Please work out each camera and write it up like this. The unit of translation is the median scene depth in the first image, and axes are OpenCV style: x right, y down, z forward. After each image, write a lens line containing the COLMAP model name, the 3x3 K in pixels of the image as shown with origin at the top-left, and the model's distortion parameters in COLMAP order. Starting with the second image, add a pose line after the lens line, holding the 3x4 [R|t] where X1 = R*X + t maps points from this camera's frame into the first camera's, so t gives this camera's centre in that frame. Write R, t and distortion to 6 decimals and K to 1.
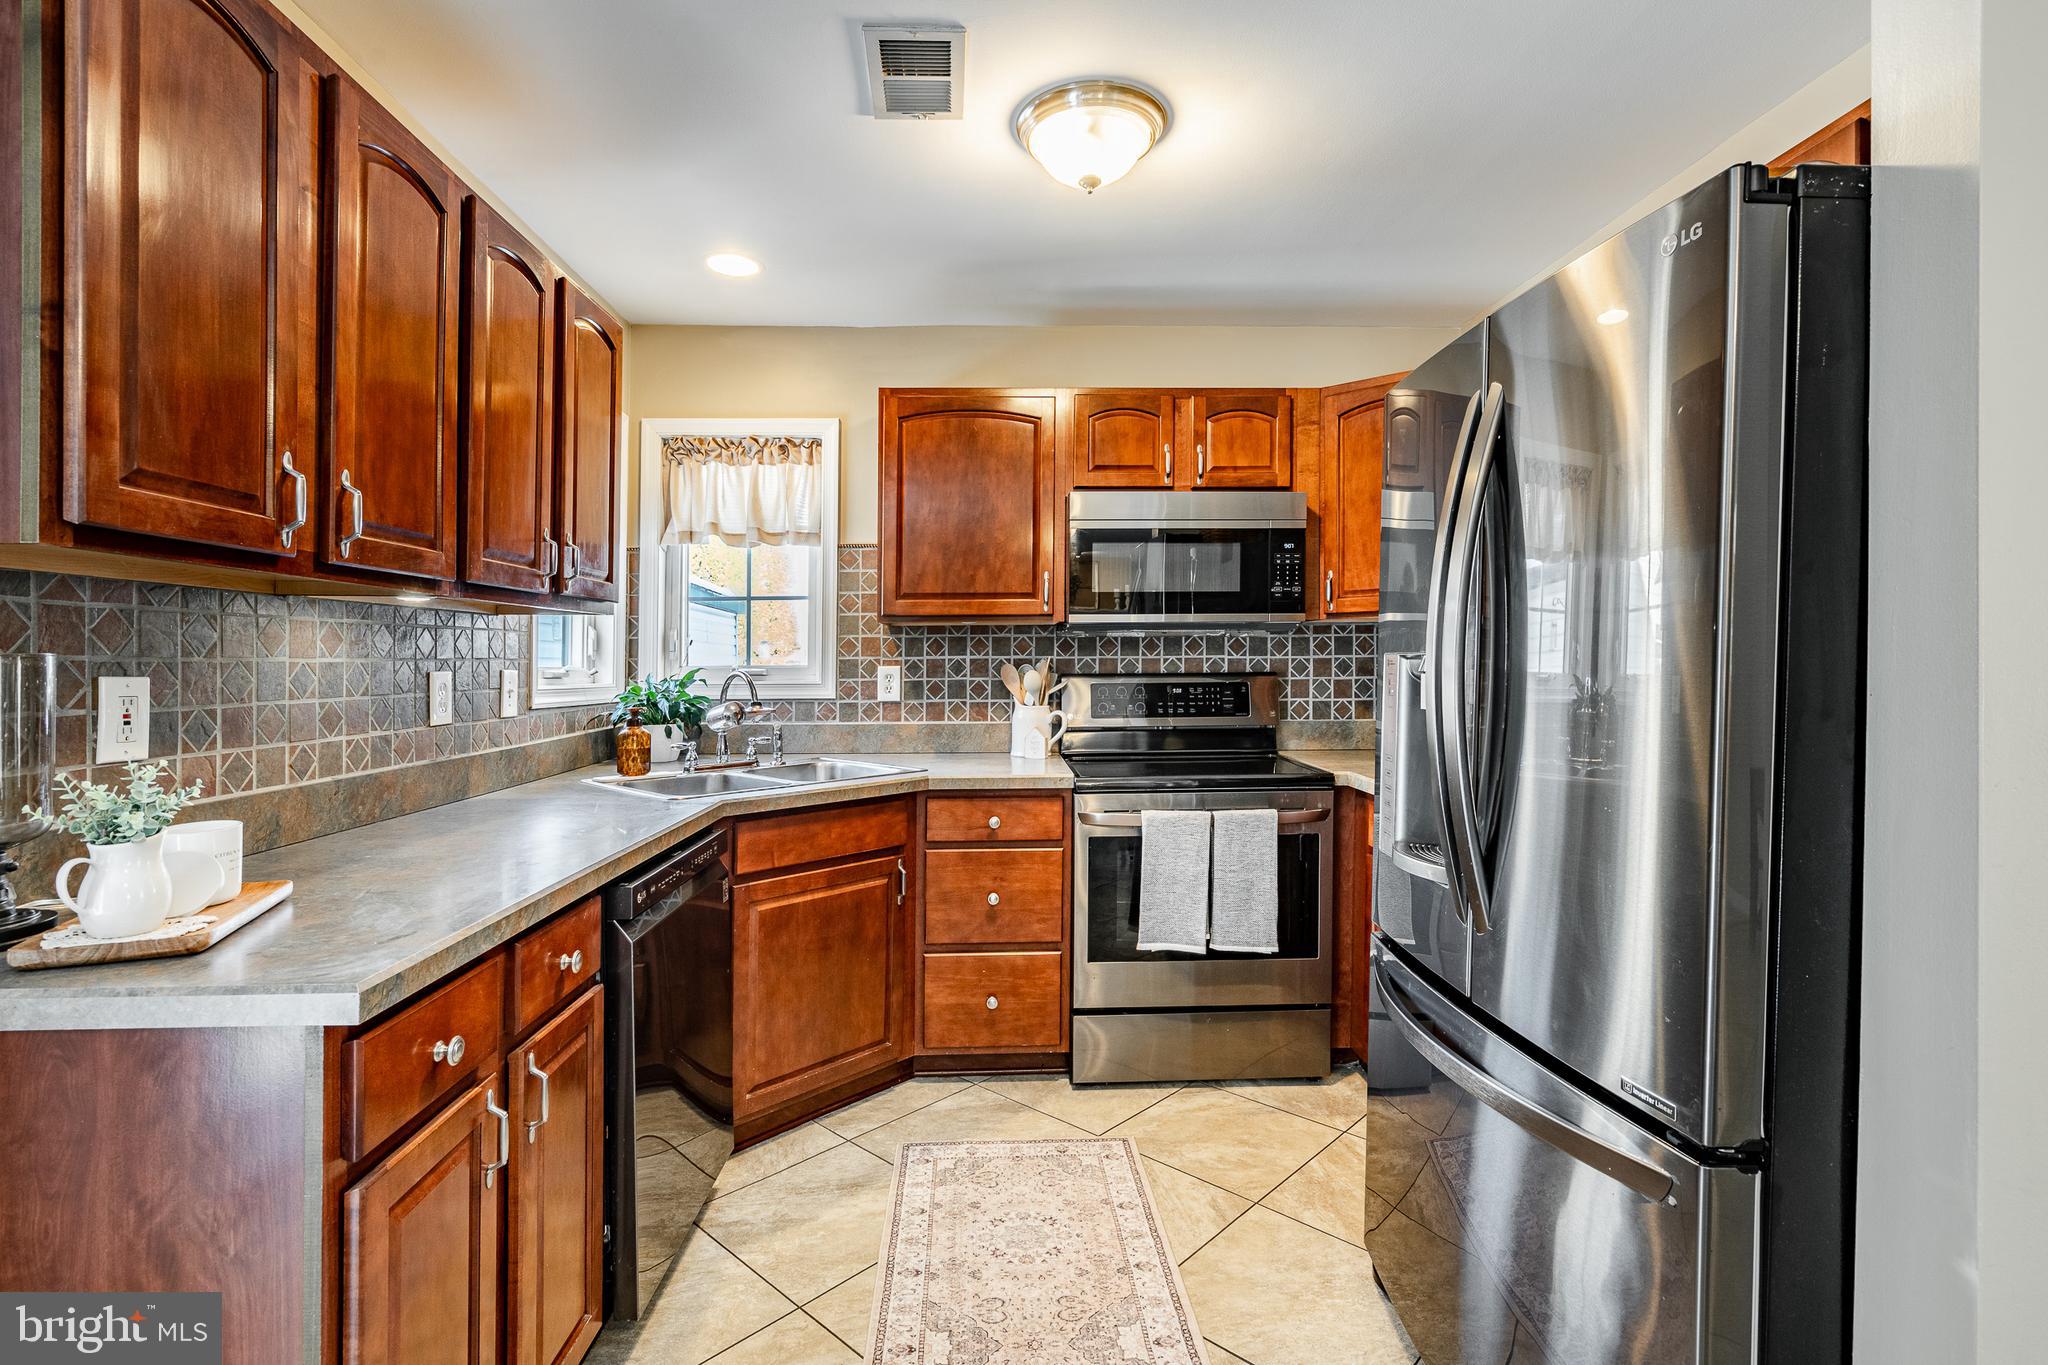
lens RADIAL K [[944.2, 0, 1006.2], [0, 944.2, 676.4], [0, 0, 1]] dist [0.000359, -0.000633]
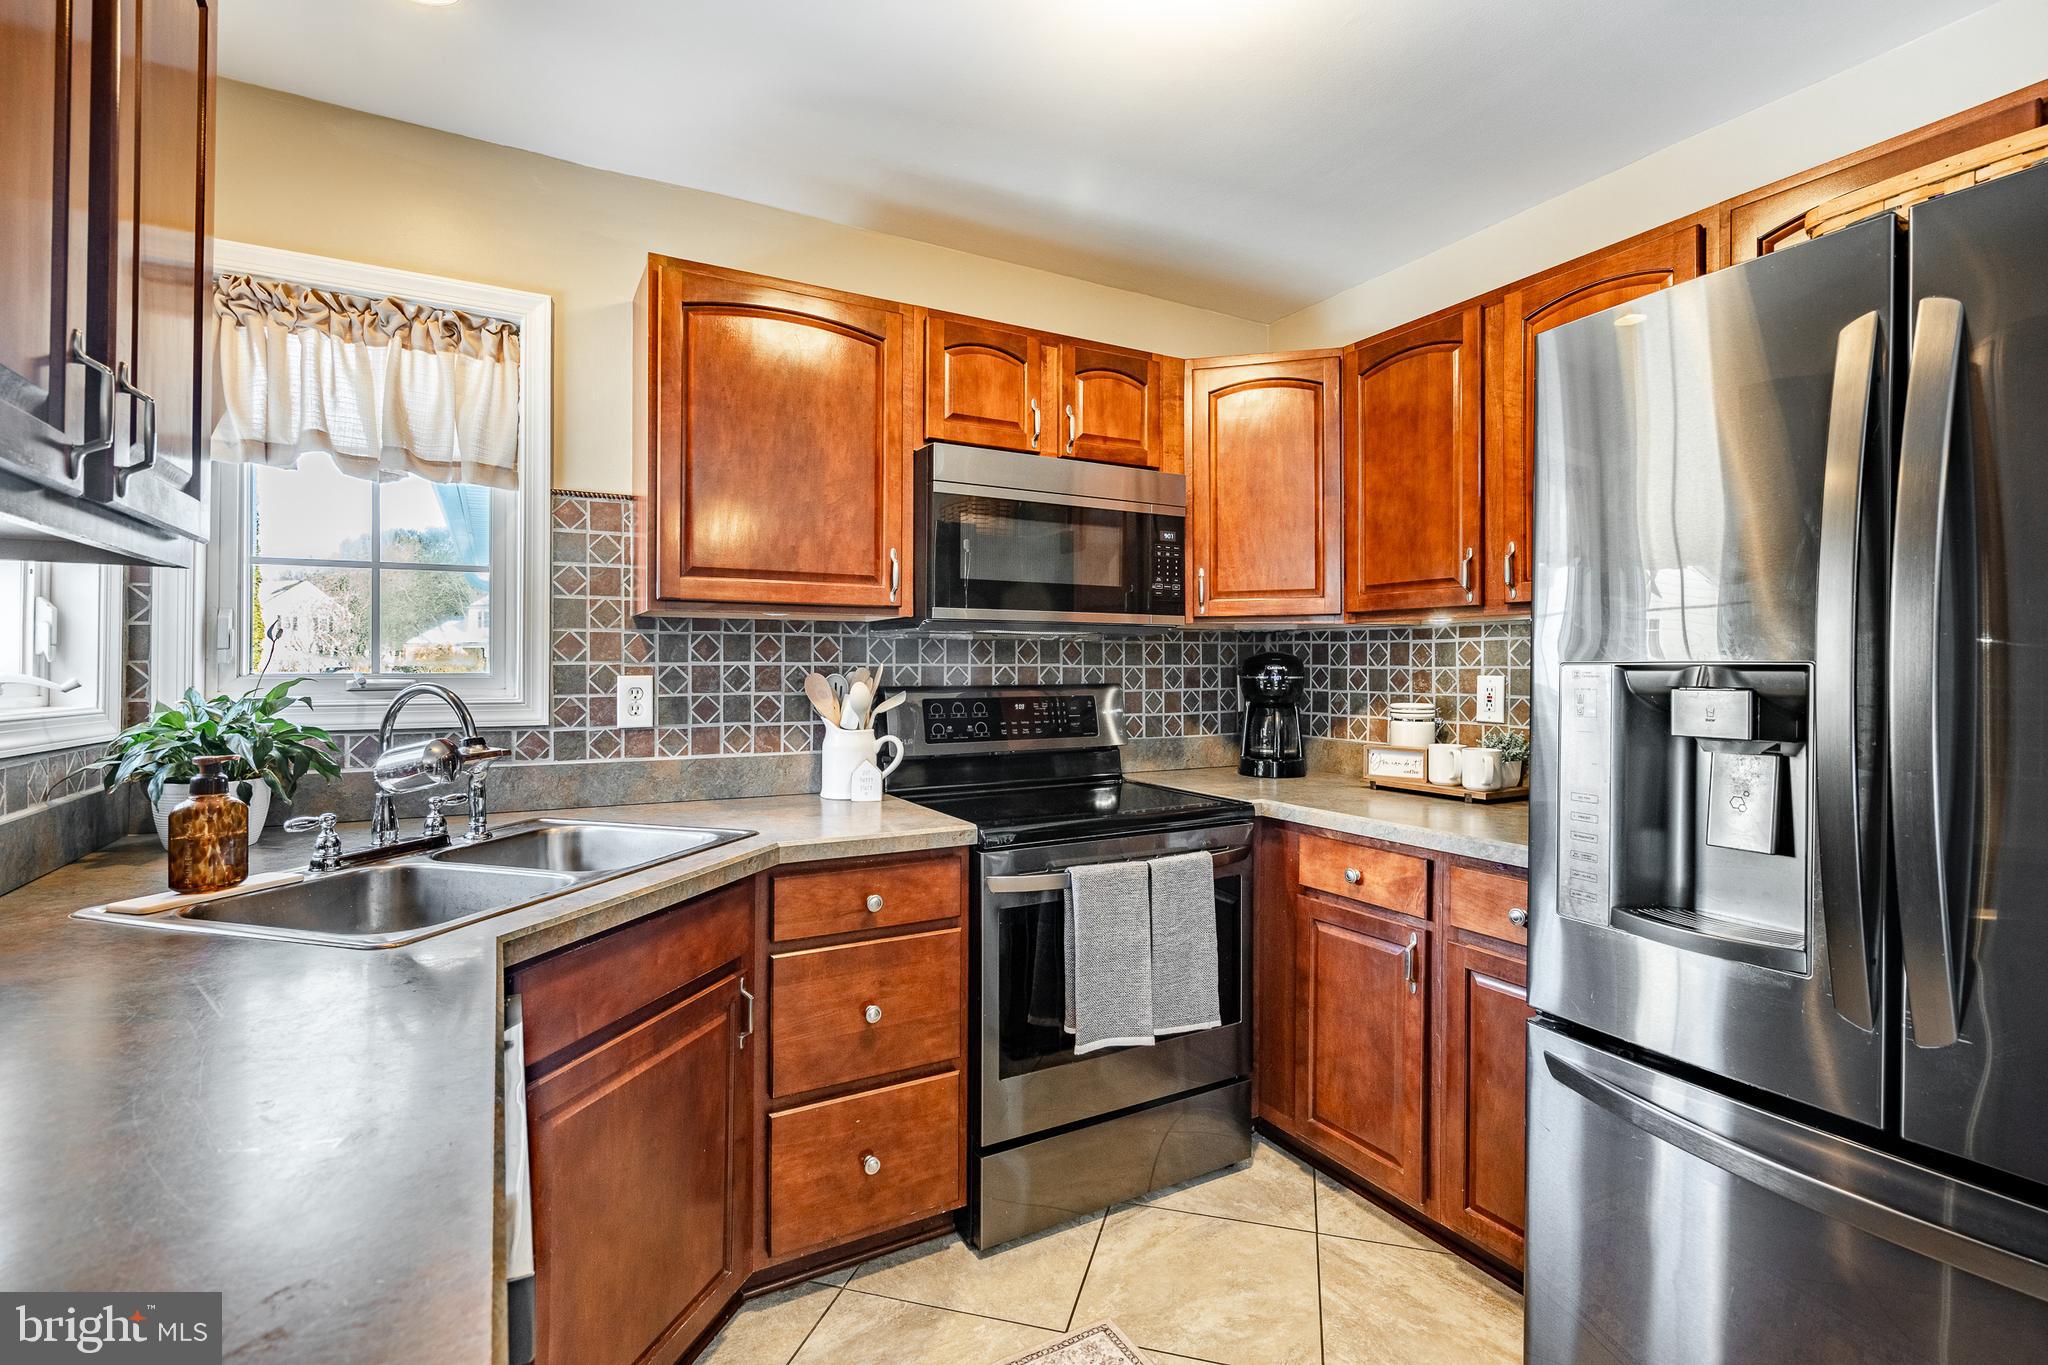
lens RADIAL K [[944.2, 0, 1028.3], [0, 944.2, 684.9], [0, 0, 1]] dist [0.000359, -0.000633]
pose [[0.889213, -0.002064, 0.457489, -0.201048], [0.002283, 0.999997, 0.000075, -0.004032], [-0.457488, 0.000978, 0.889215, 0.295398]]
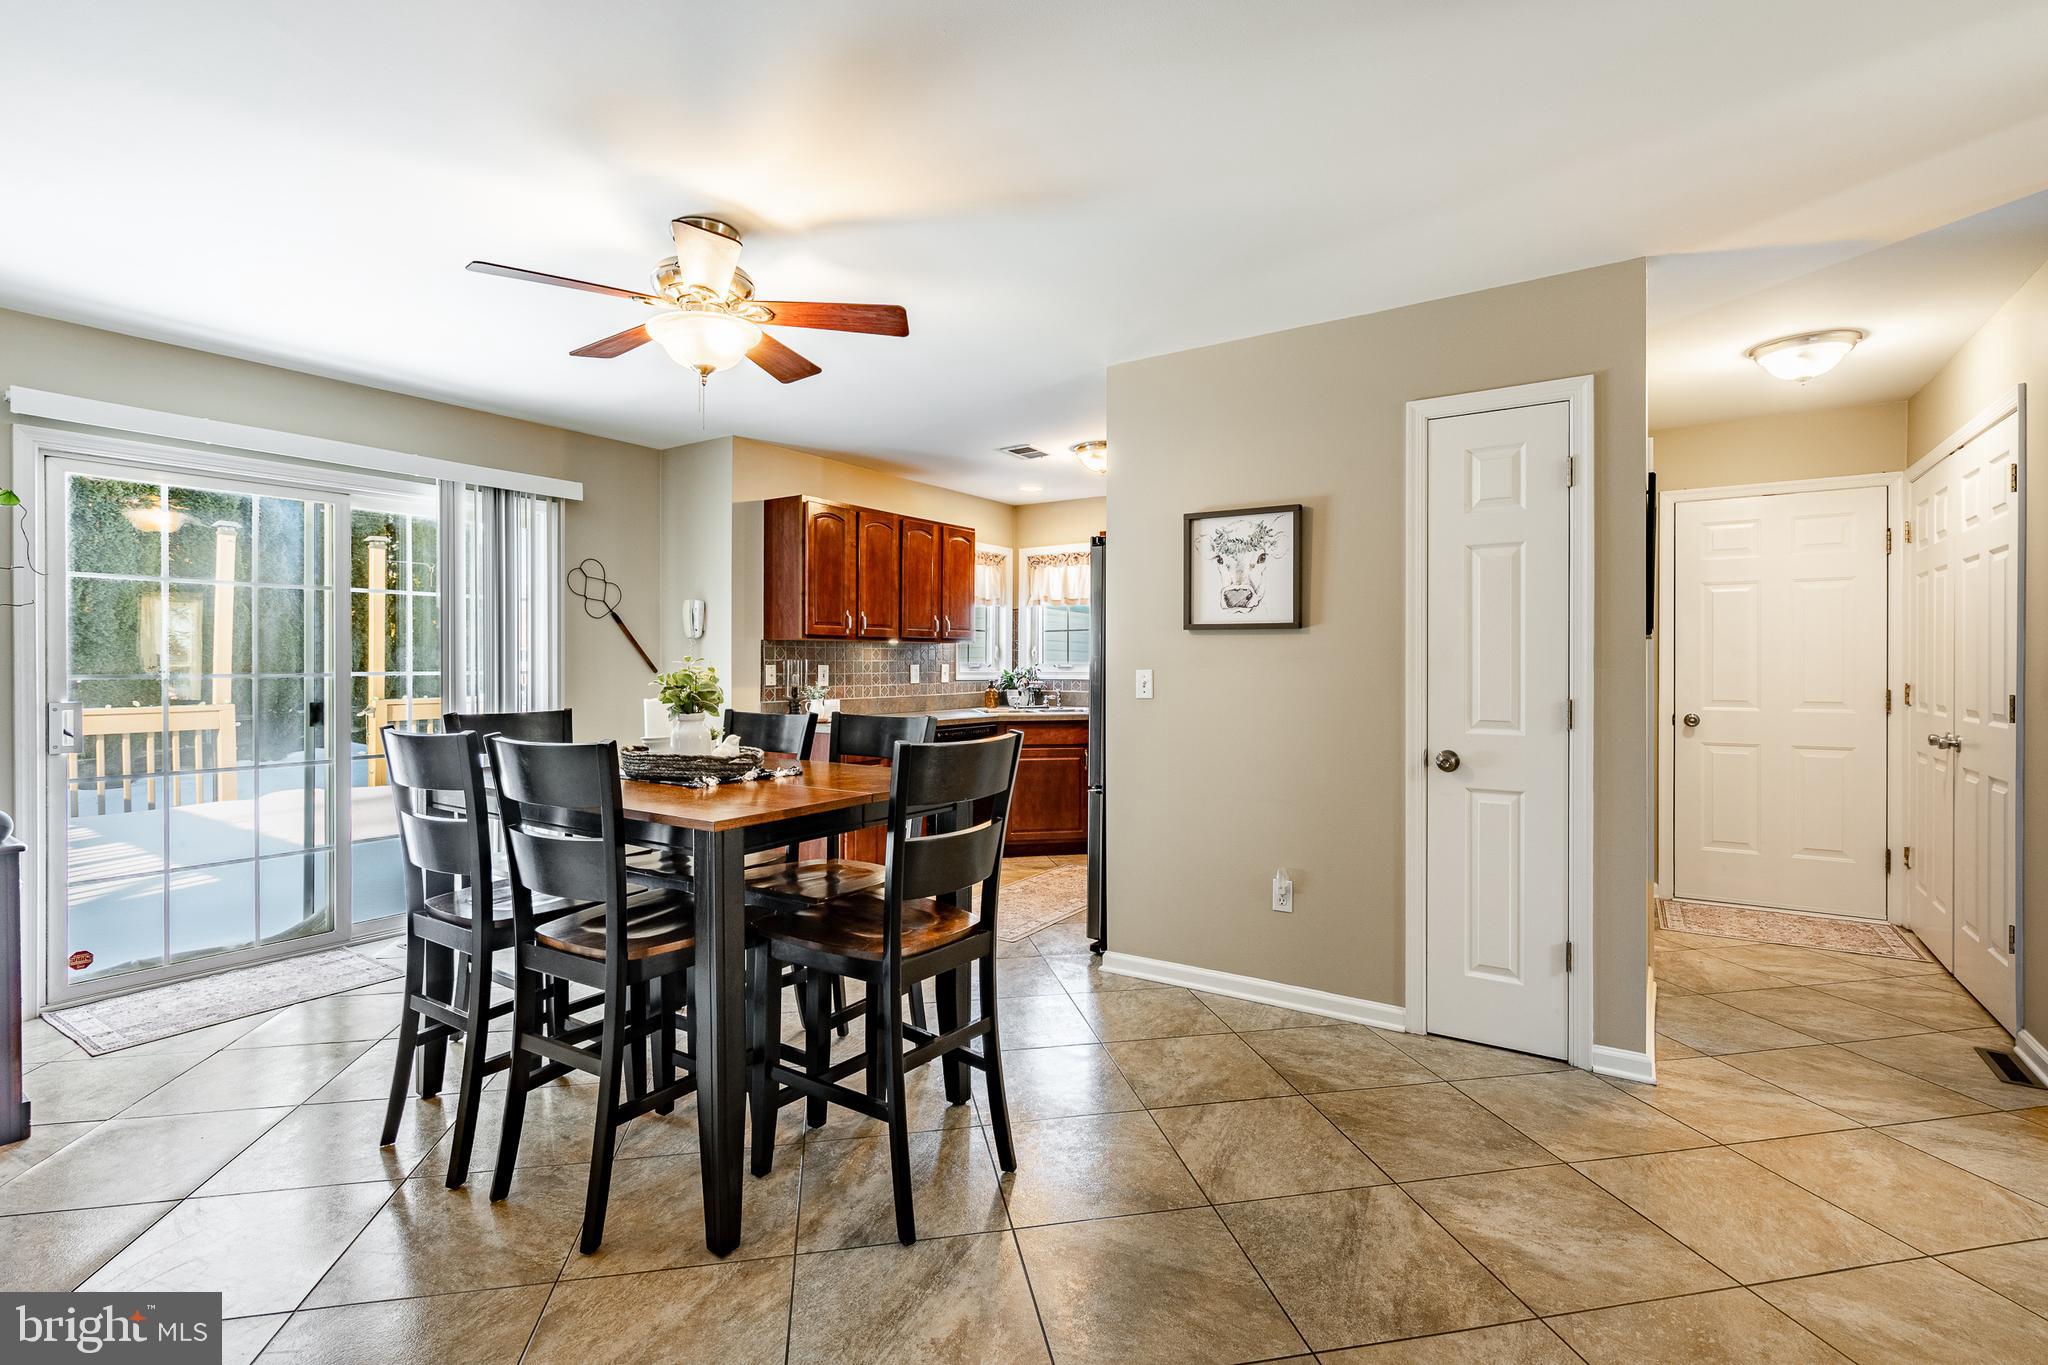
lens RADIAL K [[944.2, 0, 1036.8], [0, 944.2, 672.9], [0, 0, 1]] dist [0.000359, -0.000633]
pose [[0.814064, 0.007327, -0.580728, 0.984340], [-0.008960, 0.999960, 0.000057, 0.011571], [0.580705, 0.005157, 0.814097, -0.801679]]
